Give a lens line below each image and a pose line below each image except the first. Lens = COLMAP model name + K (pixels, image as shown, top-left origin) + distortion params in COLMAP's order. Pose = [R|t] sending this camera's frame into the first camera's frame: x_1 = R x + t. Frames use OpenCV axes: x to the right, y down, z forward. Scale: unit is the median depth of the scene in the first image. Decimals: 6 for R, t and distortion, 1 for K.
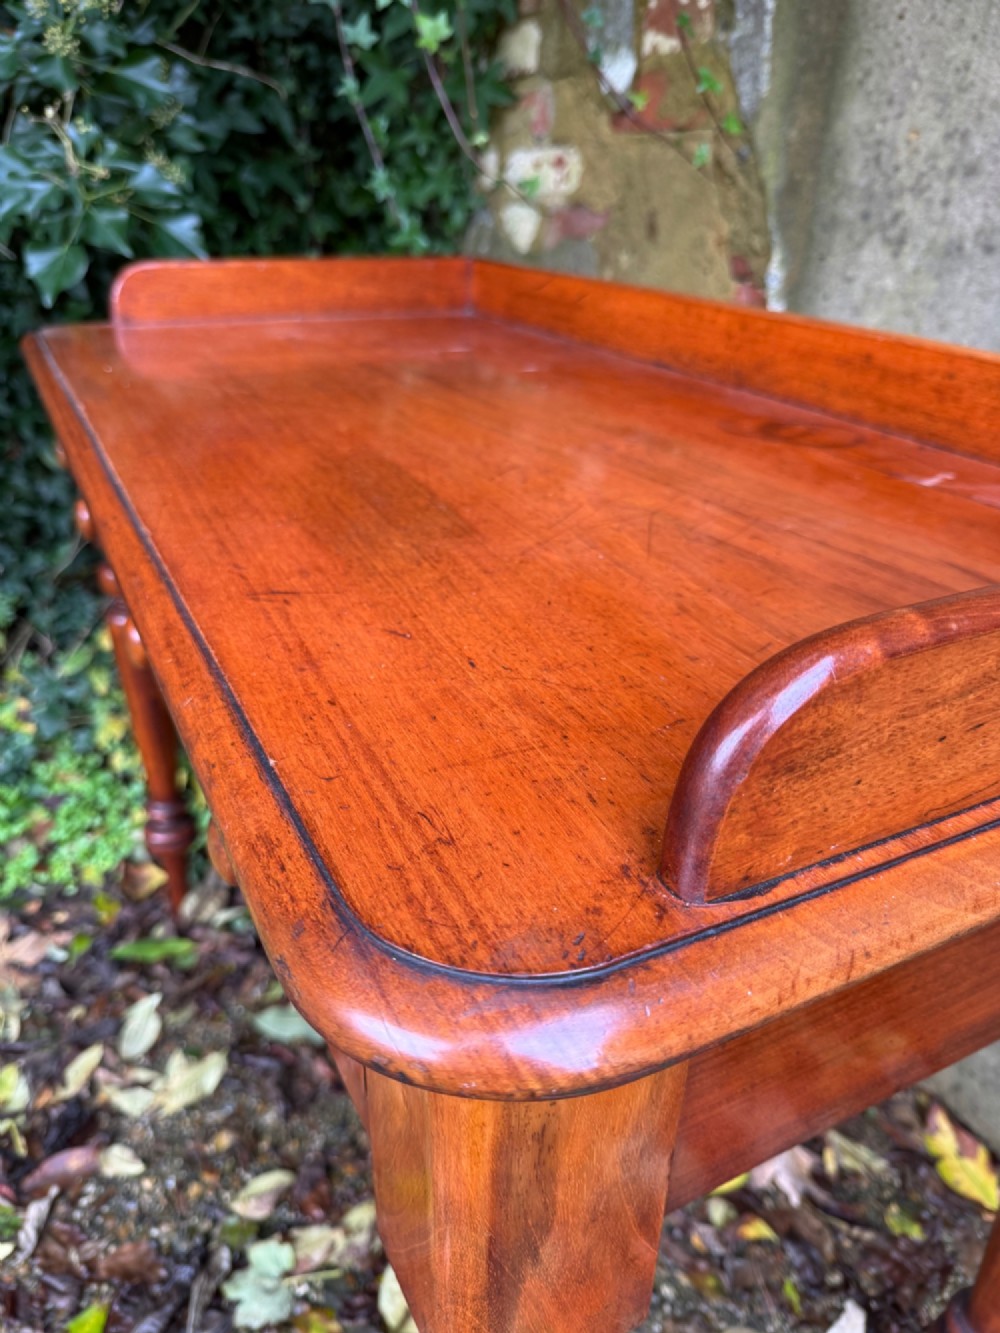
lens RADIAL K [[1002.6, 0, 499.2], [0, 1002.6, 663.2], [0, 0, 1]] dist [-0.013400, -0.005705]
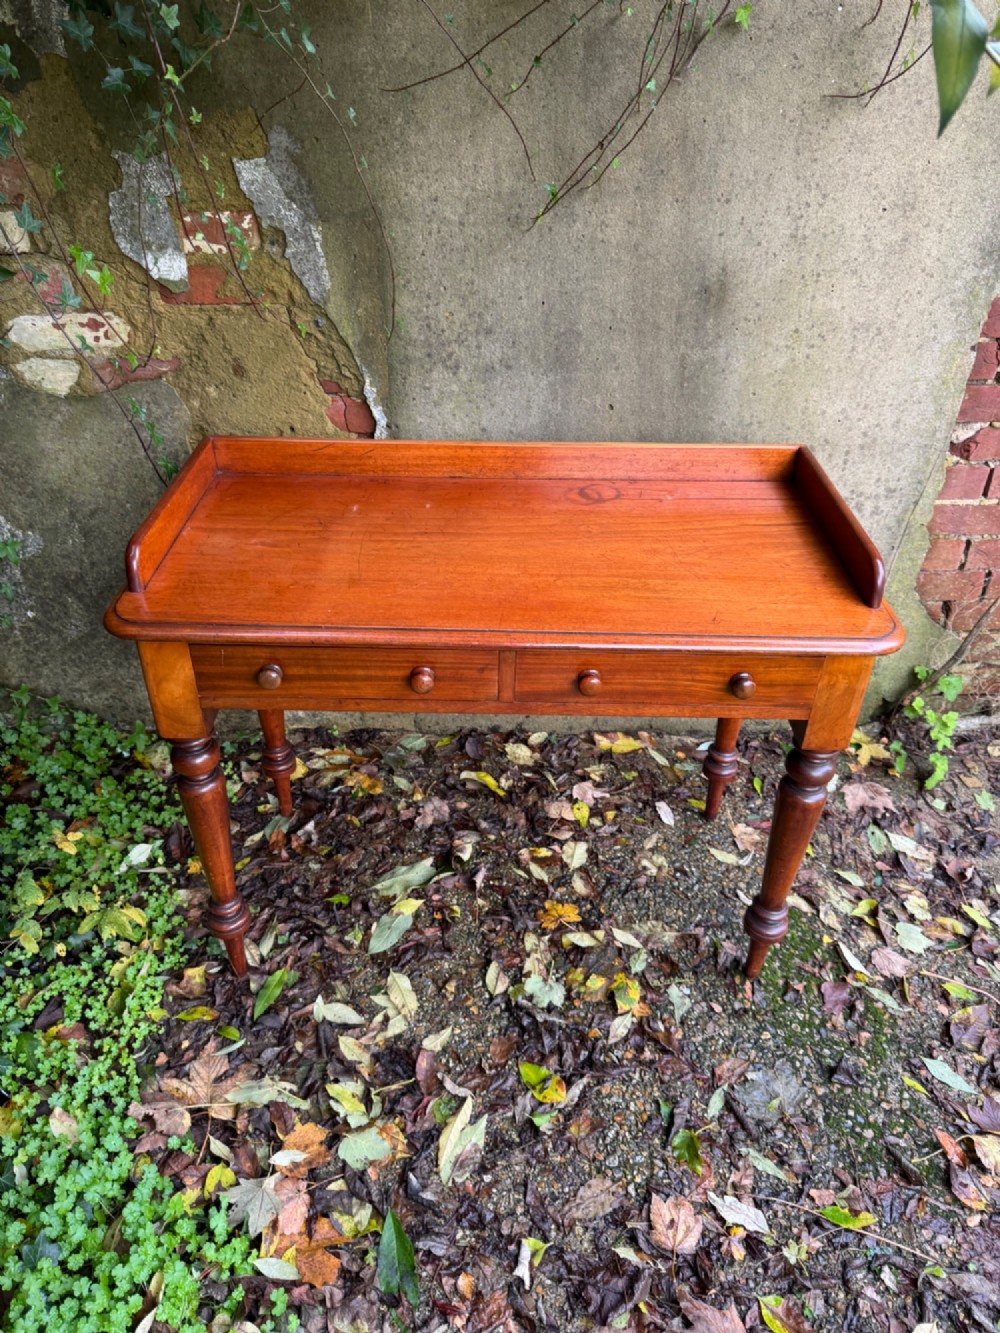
lens RADIAL K [[939.0, 0, 497.2], [0, 939.0, 664.4], [0, 0, 1]] dist [0.059185, -0.110162]
pose [[0.448116, -0.511027, 0.733515, -1.153674], [0.384911, 0.850851, 0.357625, -0.535549], [-0.806868, 0.122080, 0.577980, -0.048223]]
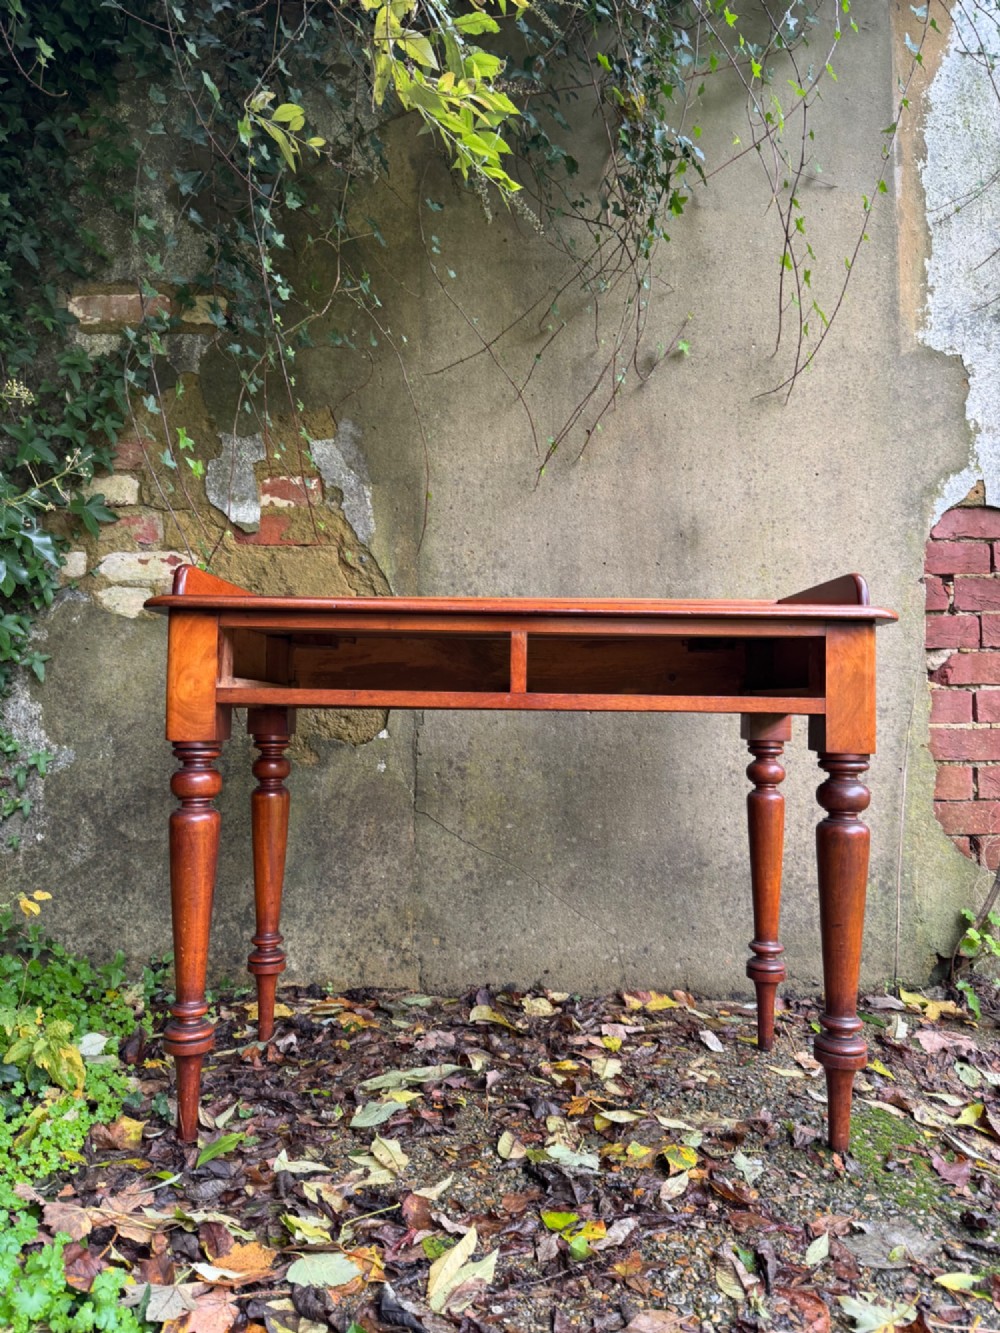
lens RADIAL K [[945.4, 0, 498.6], [0, 945.4, 672.3], [0, 0, 1]] dist [-0.011142, 0.002679]
pose [[0.462552, 0.026648, 0.886191, -1.385701], [0.386136, 0.893713, -0.228420, 0.225924], [-0.798088, 0.447846, 0.403099, 0.179054]]
